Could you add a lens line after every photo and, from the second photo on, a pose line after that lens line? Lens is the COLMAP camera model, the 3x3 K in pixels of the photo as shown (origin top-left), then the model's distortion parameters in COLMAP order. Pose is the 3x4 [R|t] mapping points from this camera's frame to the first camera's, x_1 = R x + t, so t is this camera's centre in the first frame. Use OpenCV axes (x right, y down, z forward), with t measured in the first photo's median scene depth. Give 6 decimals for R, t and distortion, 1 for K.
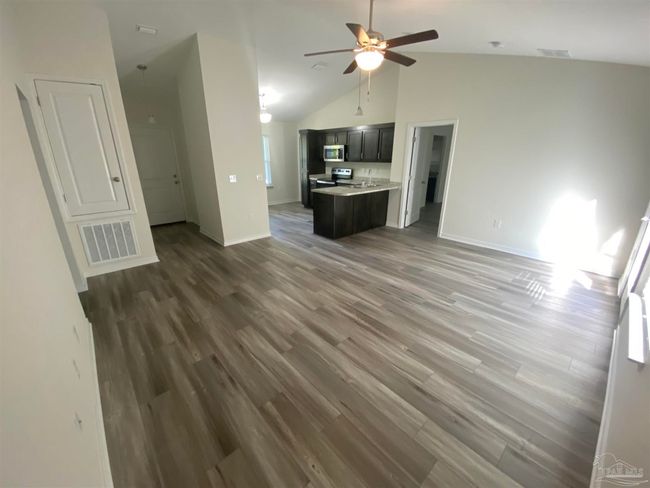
lens RADIAL K [[261.7, 0, 328.0], [0, 261.7, 246.5], [0, 0, 1]] dist [0.046296, -0.000192]
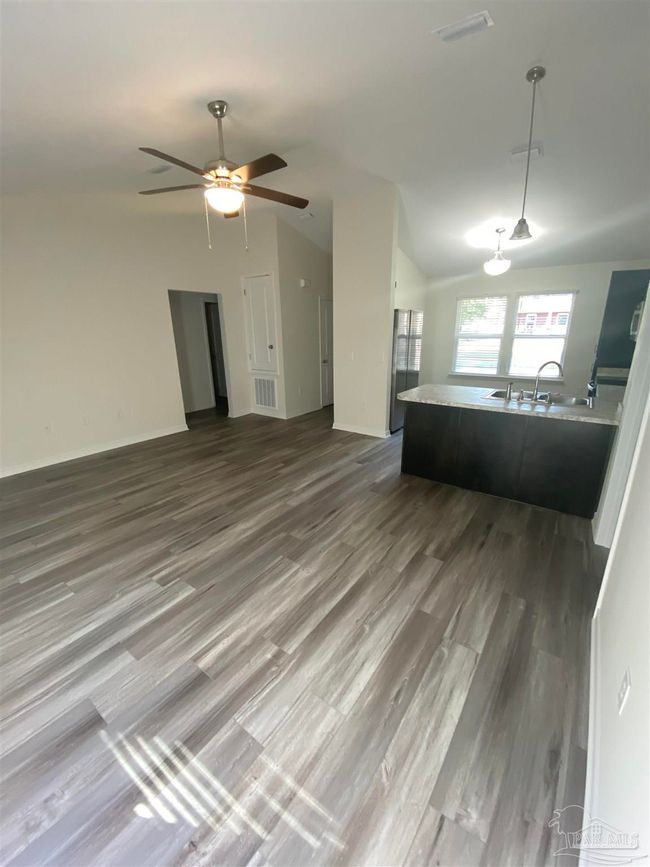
lens RADIAL K [[354.8, 0, 326.1], [0, 354.8, 435.0], [0, 0, 1]] dist [-0.000588, -0.000258]
pose [[0.196539, 0.283576, -0.938593, 0.866916], [-0.319630, 0.923502, 0.212086, -0.264683], [0.926935, 0.258320, 0.272144, 0.773884]]
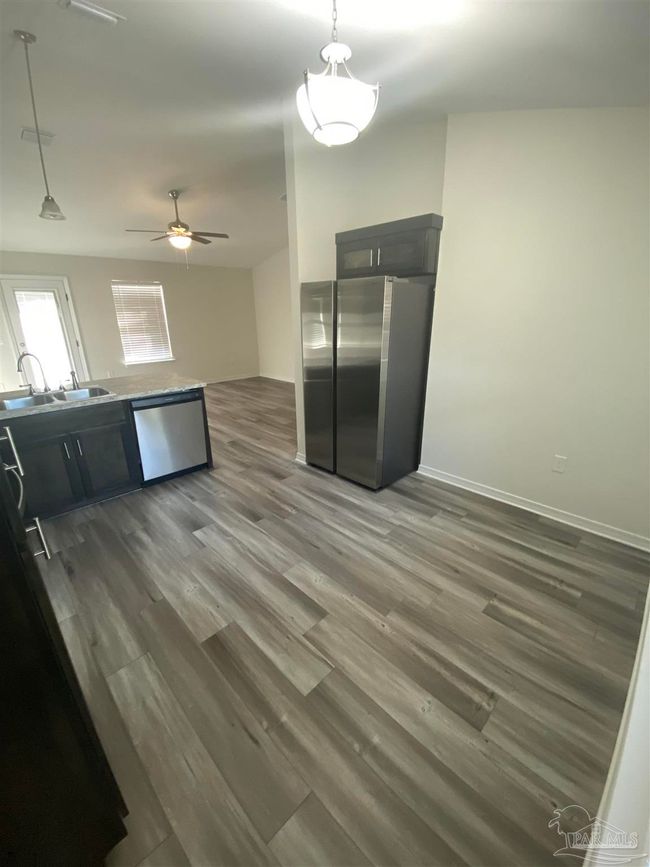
lens RADIAL K [[354.8, 0, 326.1], [0, 354.8, 435.0], [0, 0, 1]] dist [-0.000588, -0.000258]
pose [[-0.999427, 0.022380, -0.025396, -0.344097], [0.001290, 0.774892, 0.632092, -0.717427], [0.033825, 0.631697, -0.774477, 2.032558]]
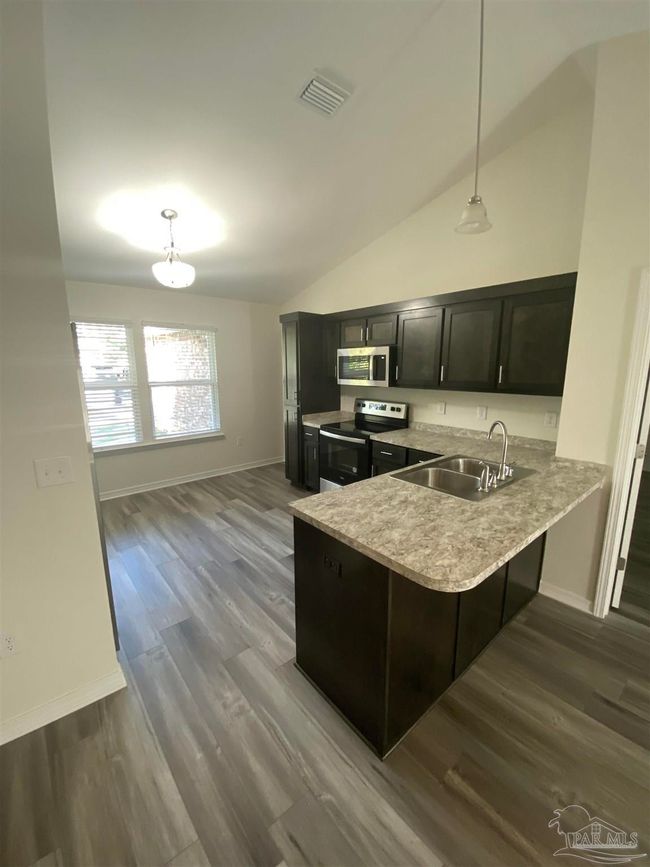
lens RADIAL K [[354.8, 0, 326.1], [0, 354.8, 435.0], [0, 0, 1]] dist [-0.000588, -0.000258]
pose [[0.999065, 0.006127, -0.042798, -0.014211], [-0.012345, 0.989123, -0.146570, -0.300824], [0.041435, 0.146962, 0.988274, 0.845174]]
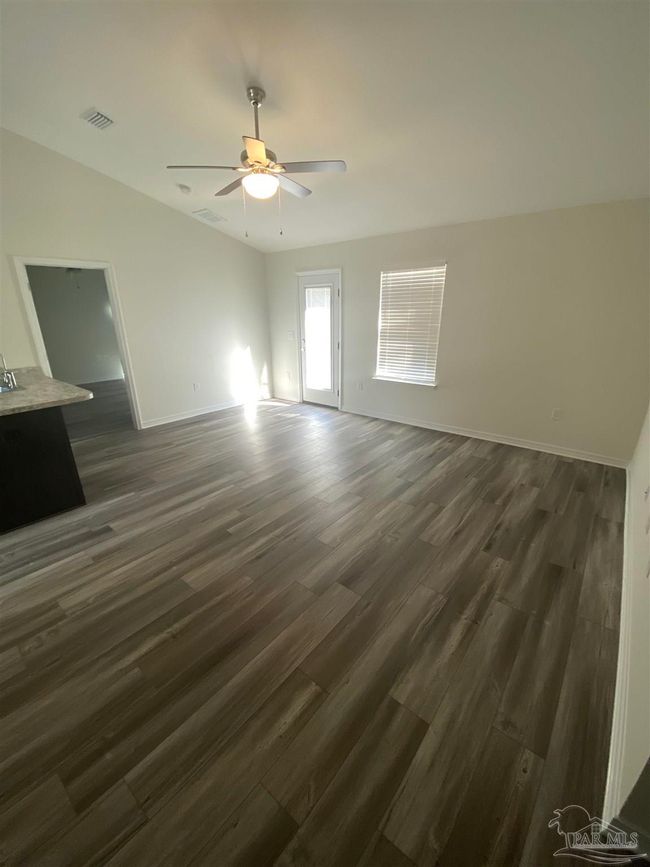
lens RADIAL K [[349.1, 0, 319.5], [0, 349.1, 435.7], [0, 0, 1]] dist [0.046296, -0.000192]
pose [[-0.131362, -0.332060, 0.934067, -0.697212], [0.342024, 0.869195, 0.357099, -0.255328], [-0.930464, 0.366382, -0.000607, 0.739890]]
